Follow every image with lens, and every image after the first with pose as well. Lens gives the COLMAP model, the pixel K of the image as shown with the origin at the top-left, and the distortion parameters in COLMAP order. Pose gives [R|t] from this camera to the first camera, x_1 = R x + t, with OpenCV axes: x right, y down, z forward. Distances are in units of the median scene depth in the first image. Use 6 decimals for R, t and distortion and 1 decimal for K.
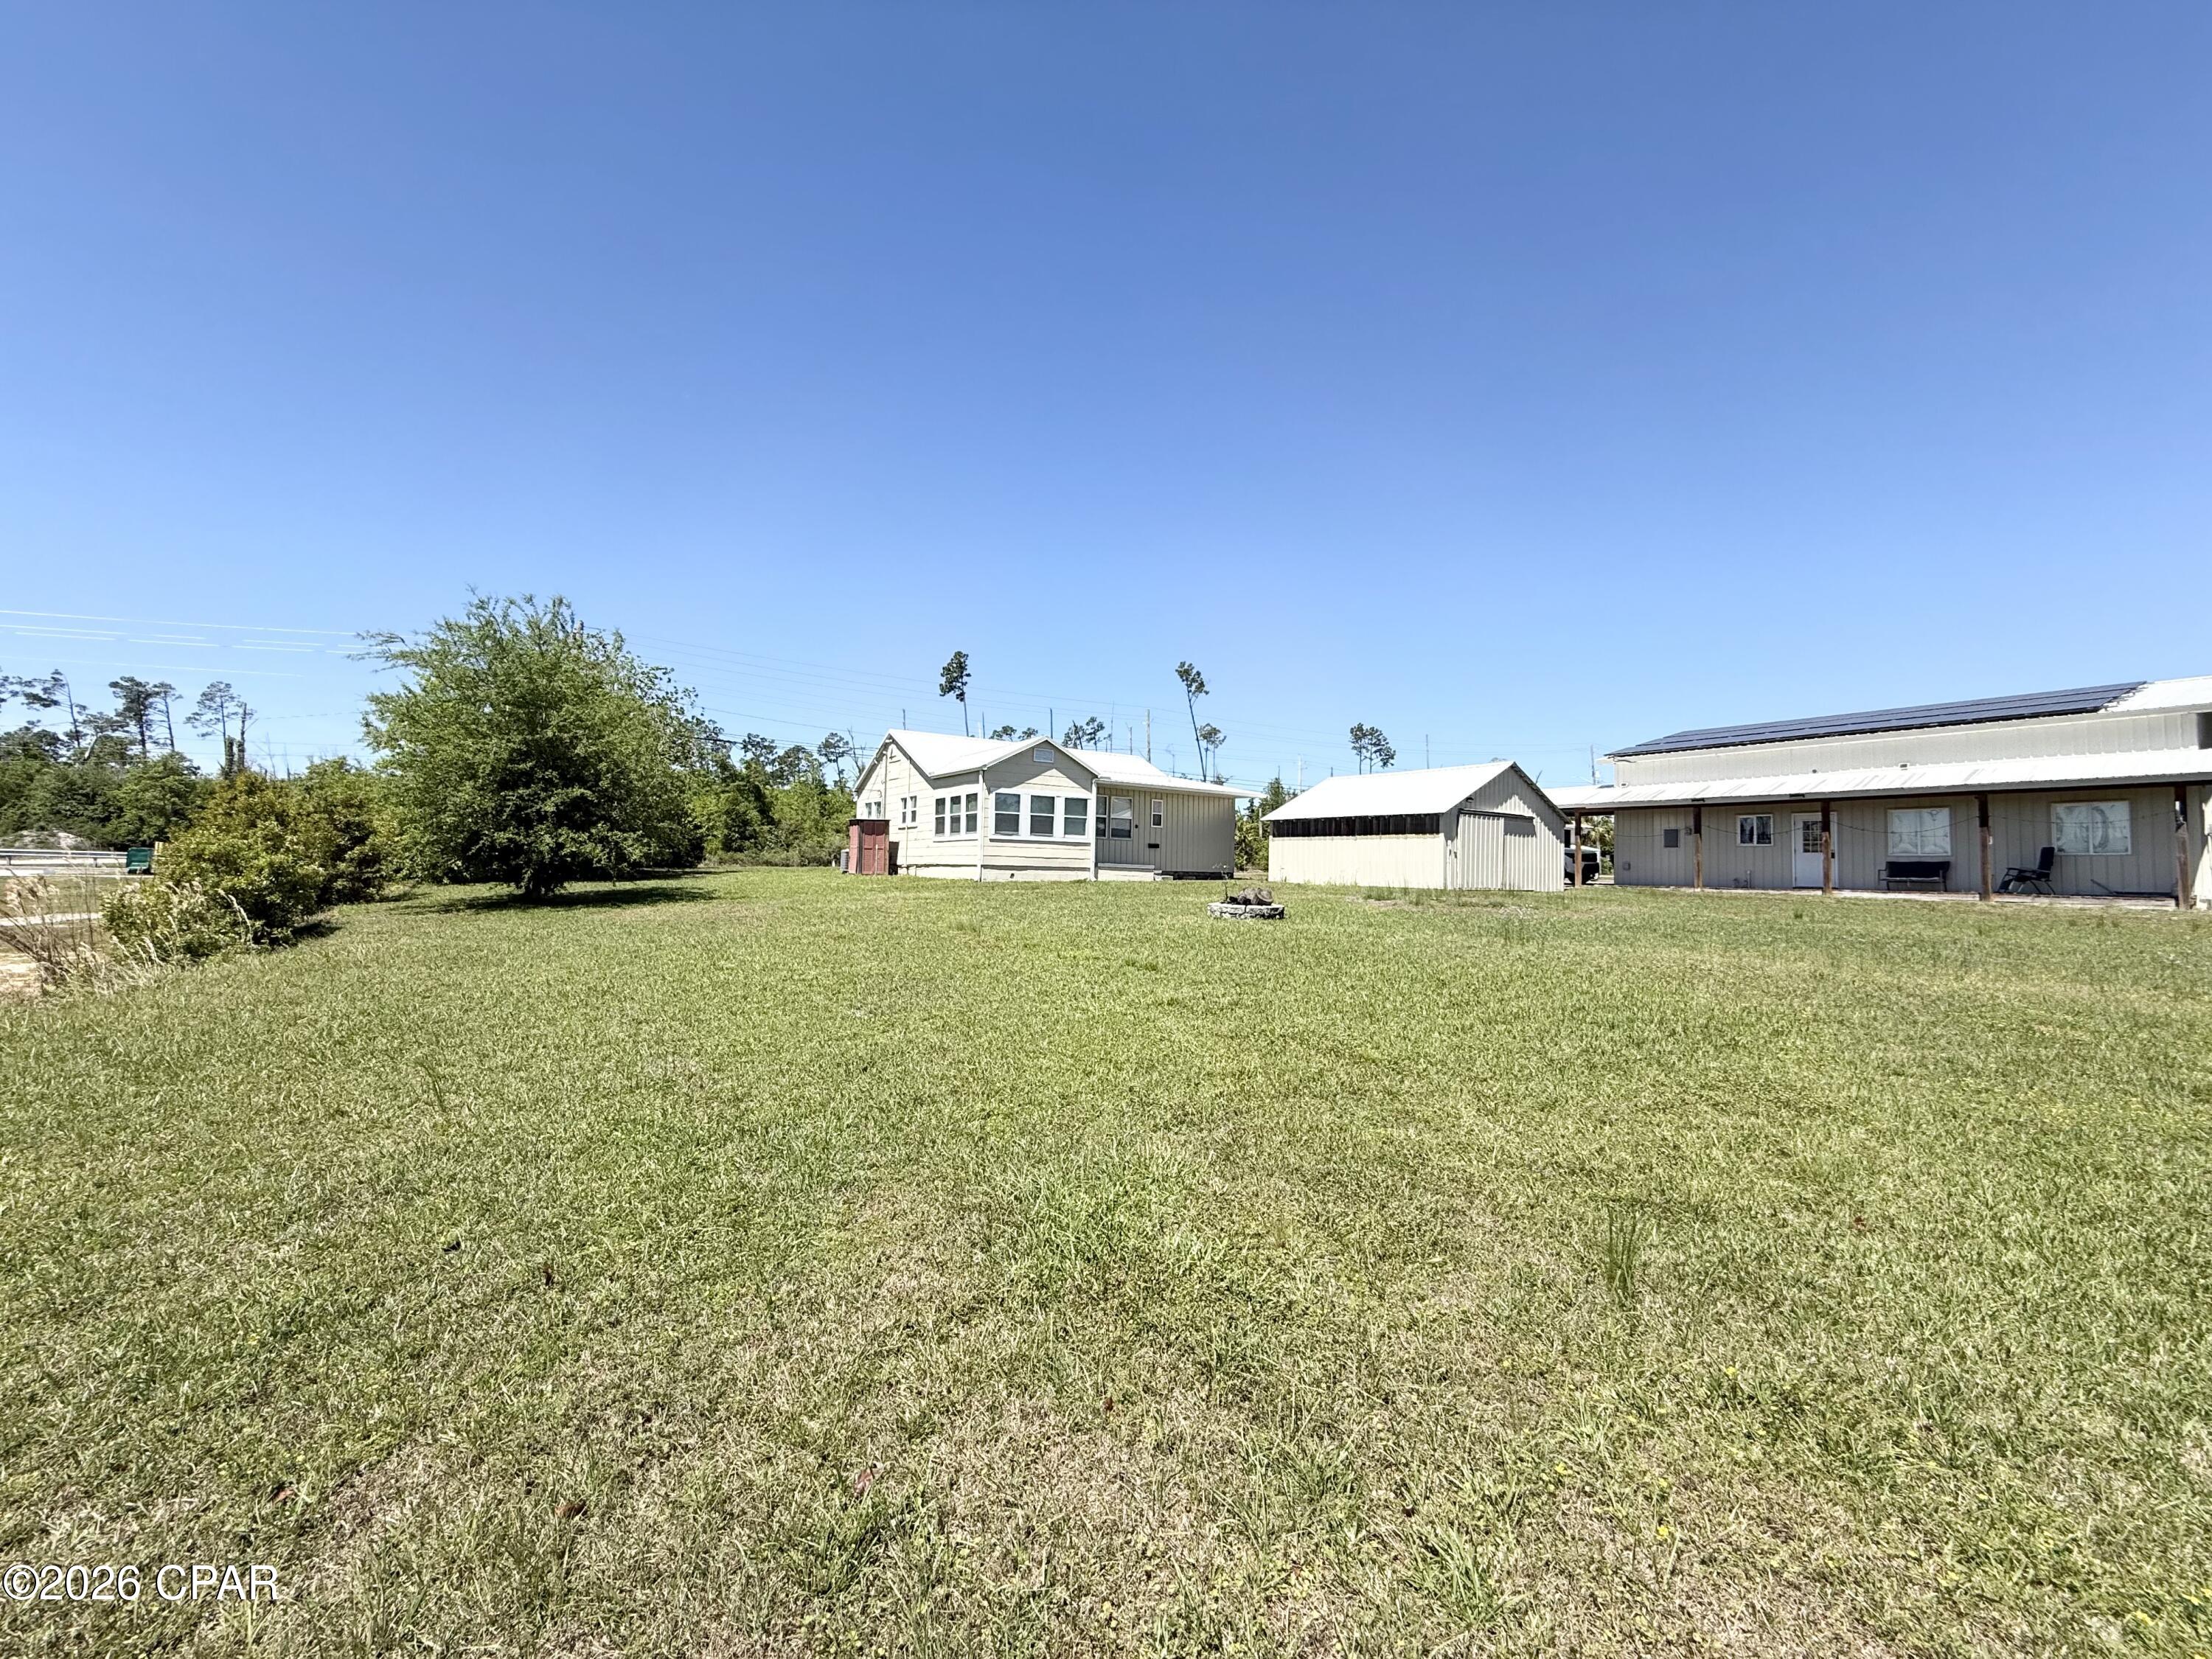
lens RADIAL K [[880.1, 0, 1106.0], [0, 880.1, 829.5], [0, 0, 1]] dist [-0.002088, -0.000203]
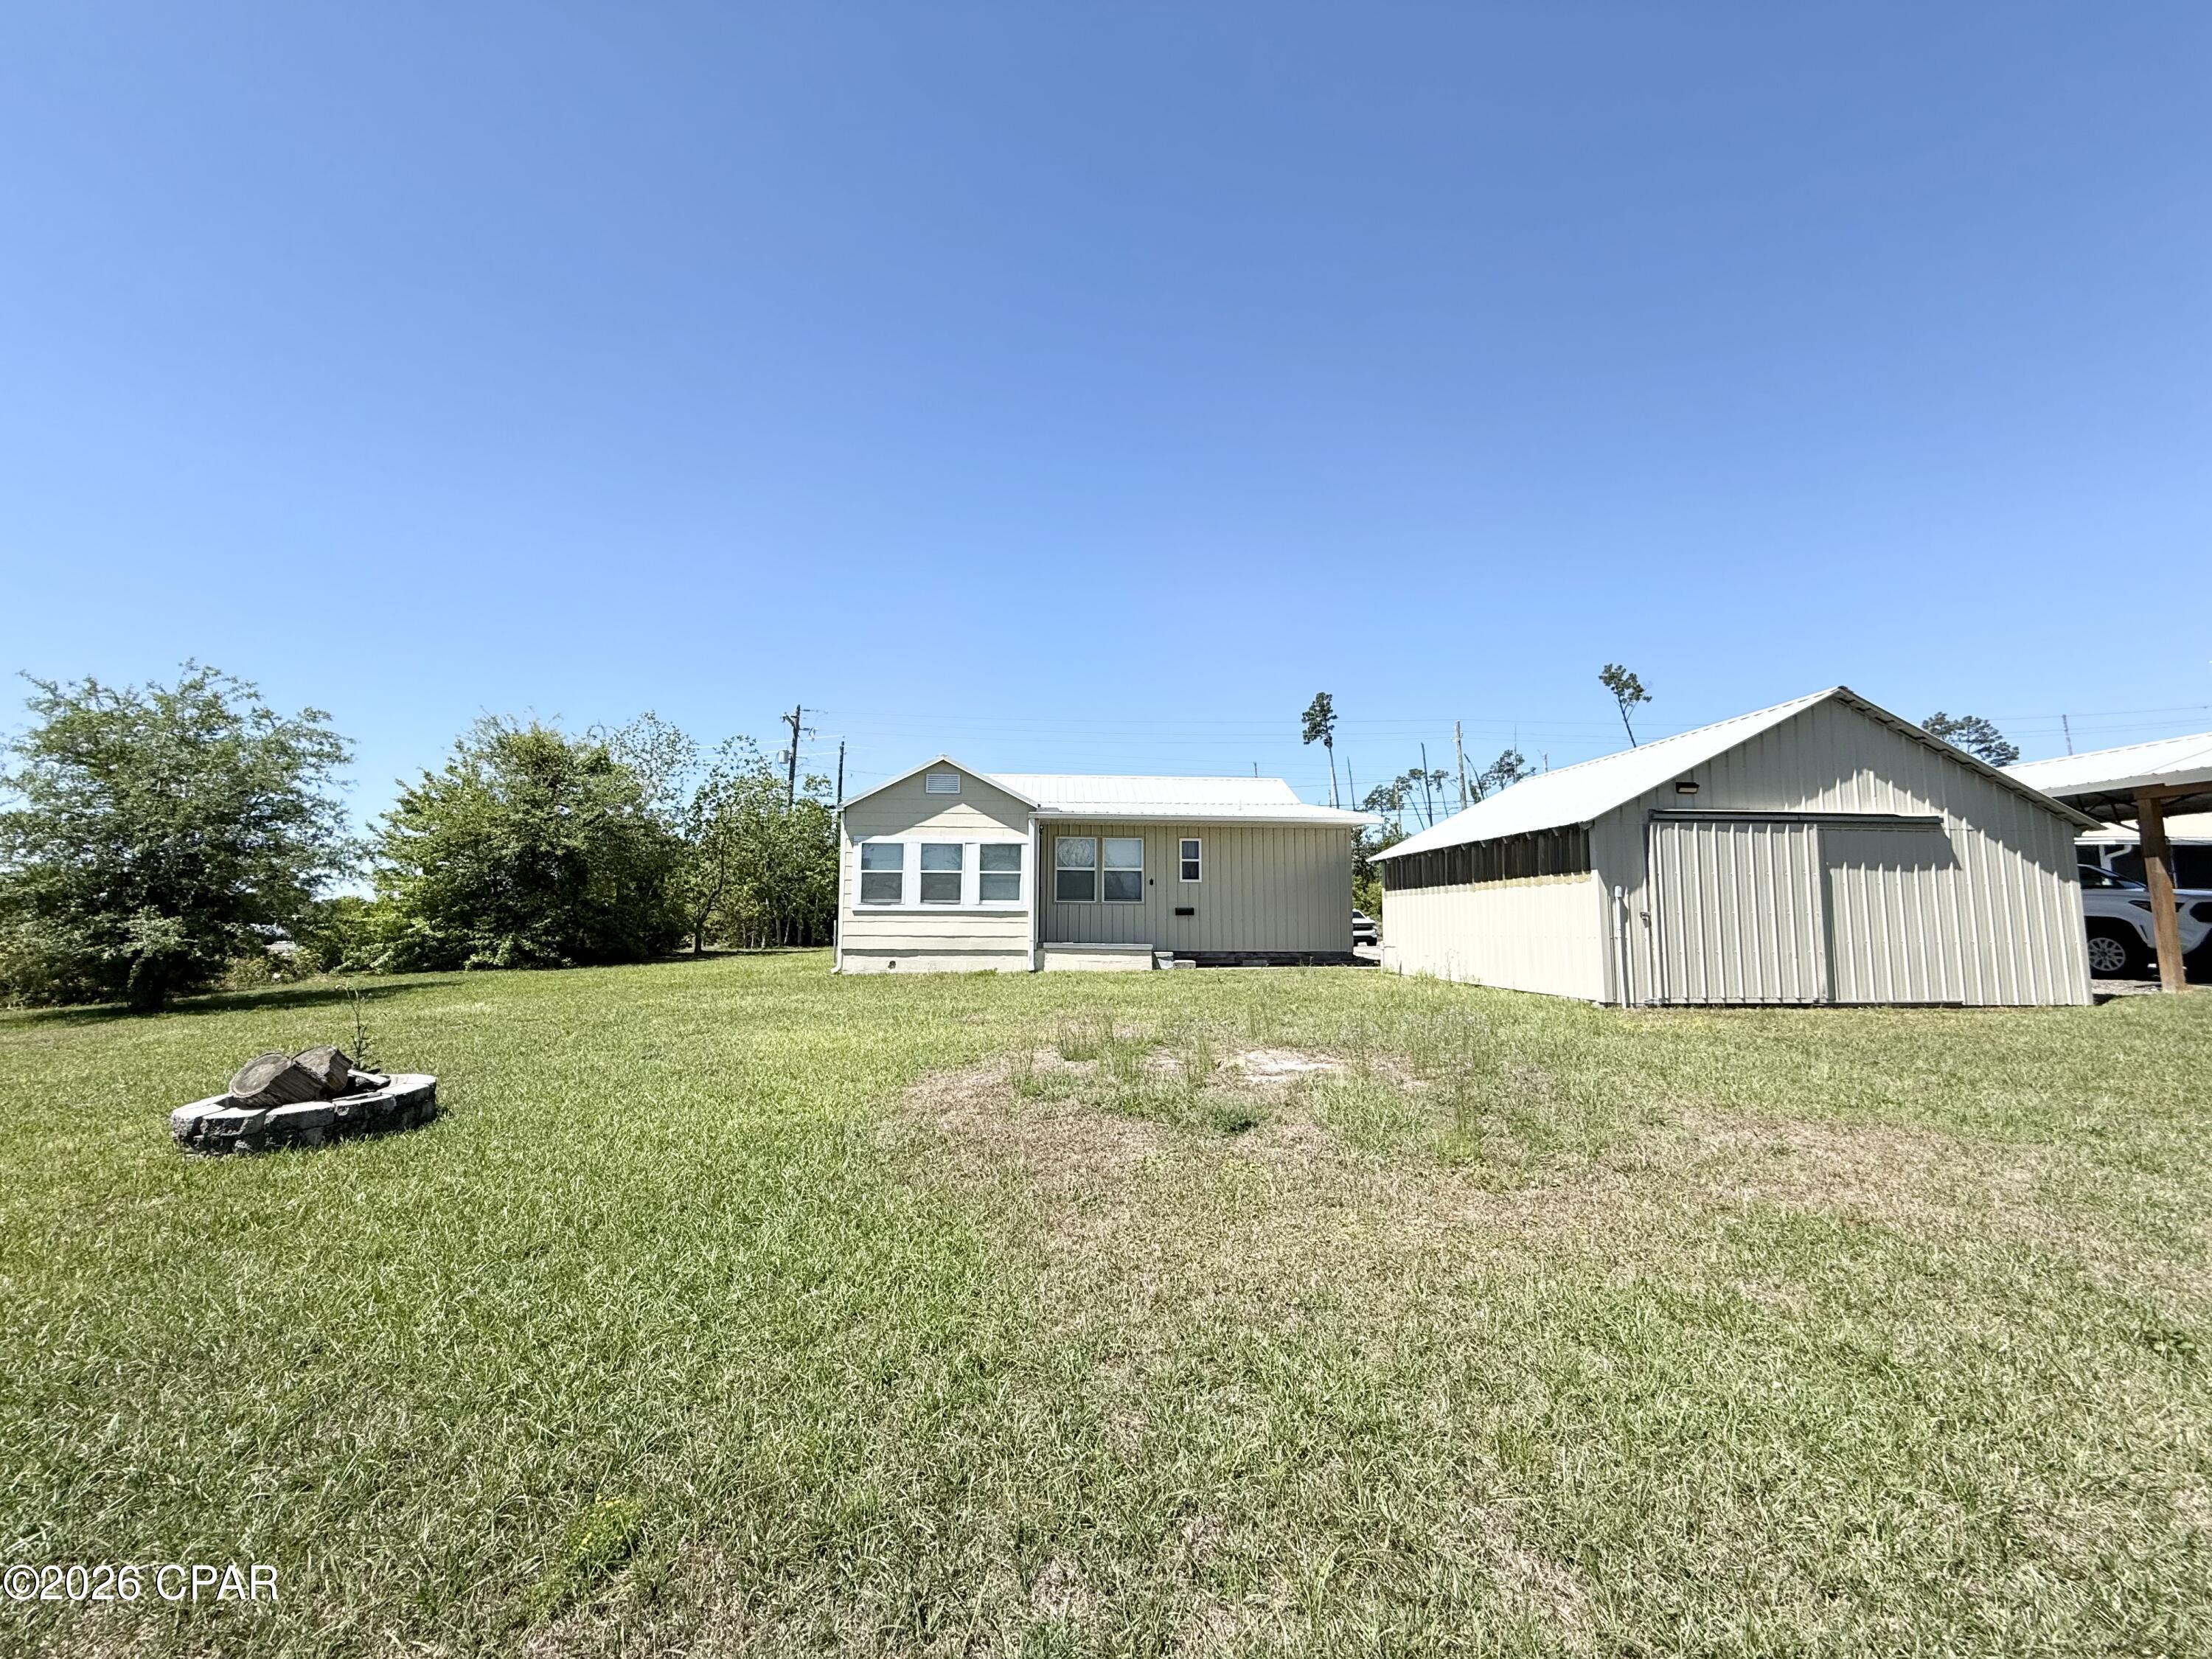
lens RADIAL K [[880.1, 0, 1106.0], [0, 880.1, 829.5], [0, 0, 1]] dist [-0.002088, -0.000203]
pose [[0.865038, -0.071559, -0.496577, 0.359340], [0.037068, 0.996187, -0.078983, 0.008417], [0.500335, 0.049916, 0.864392, 0.467451]]
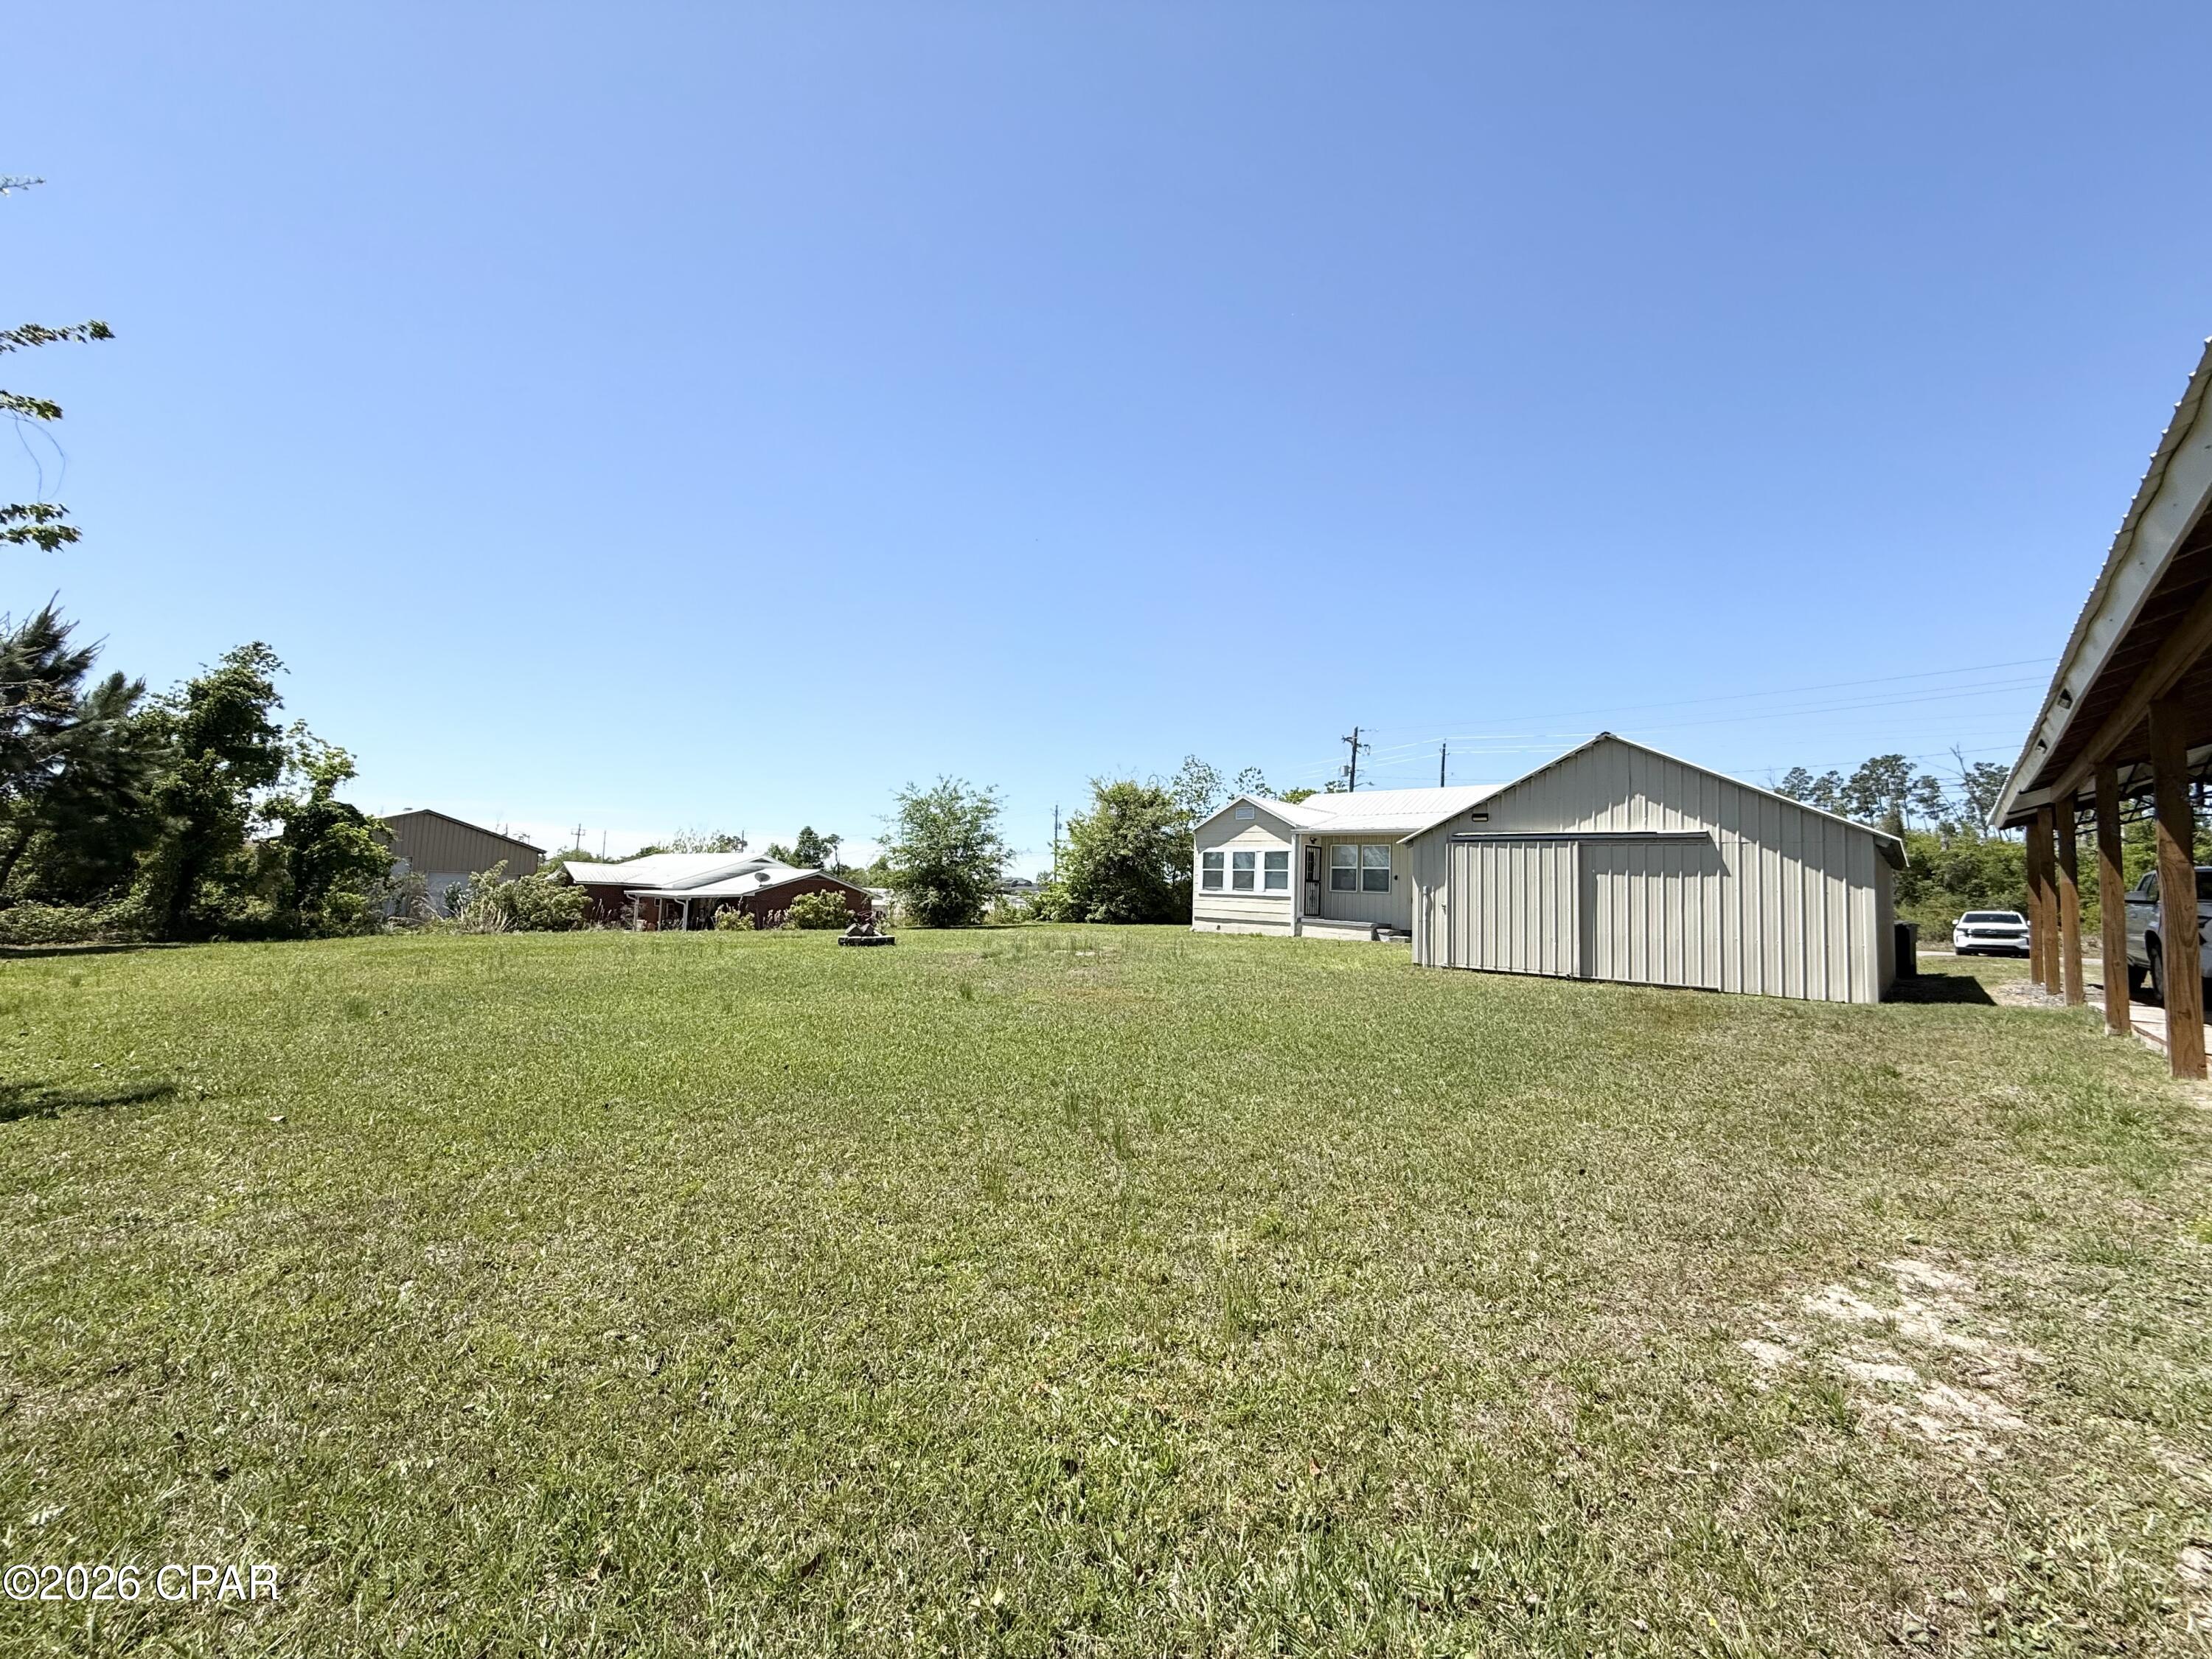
lens RADIAL K [[880.1, 0, 1106.0], [0, 880.1, 829.5], [0, 0, 1]] dist [-0.002088, -0.000203]
pose [[0.226530, -0.083307, -0.970435, 0.882909], [0.012397, 0.996501, -0.082651, 0.018882], [0.973925, 0.006692, 0.226771, 0.583786]]
